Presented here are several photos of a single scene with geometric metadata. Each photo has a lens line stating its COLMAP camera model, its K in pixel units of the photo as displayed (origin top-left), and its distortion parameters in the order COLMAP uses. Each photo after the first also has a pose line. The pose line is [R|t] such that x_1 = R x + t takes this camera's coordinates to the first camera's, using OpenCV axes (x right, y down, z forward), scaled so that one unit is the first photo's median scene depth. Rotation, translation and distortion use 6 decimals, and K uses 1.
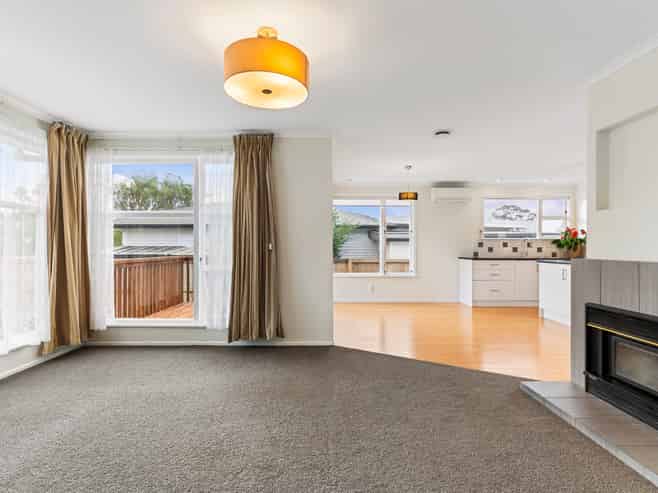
lens RADIAL K [[357.5, 0, 329.9], [0, 357.5, 247.1], [0, 0, 1]] dist [0.002254, -0.000633]
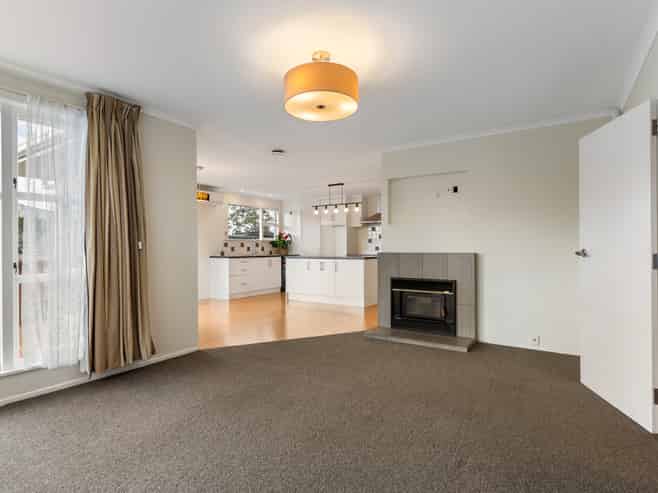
lens RADIAL K [[357.5, 0, 329.9], [0, 357.5, 247.1], [0, 0, 1]] dist [0.002254, -0.000633]
pose [[0.547323, -0.003133, 0.836916, -0.591562], [0.005925, 0.999982, -0.000131, 0.004504], [-0.836900, 0.005031, 0.547332, 0.191746]]
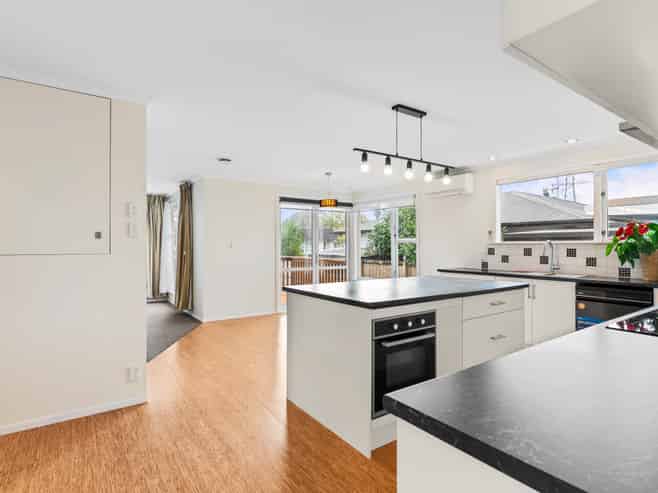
lens RADIAL K [[357.5, 0, 329.9], [0, 357.5, 247.1], [0, 0, 1]] dist [0.002254, -0.000633]
pose [[0.566046, -0.007544, -0.824339, 1.407676], [0.002781, 0.999970, -0.007241, -0.020013], [0.824369, 0.001806, 0.566050, 0.621775]]
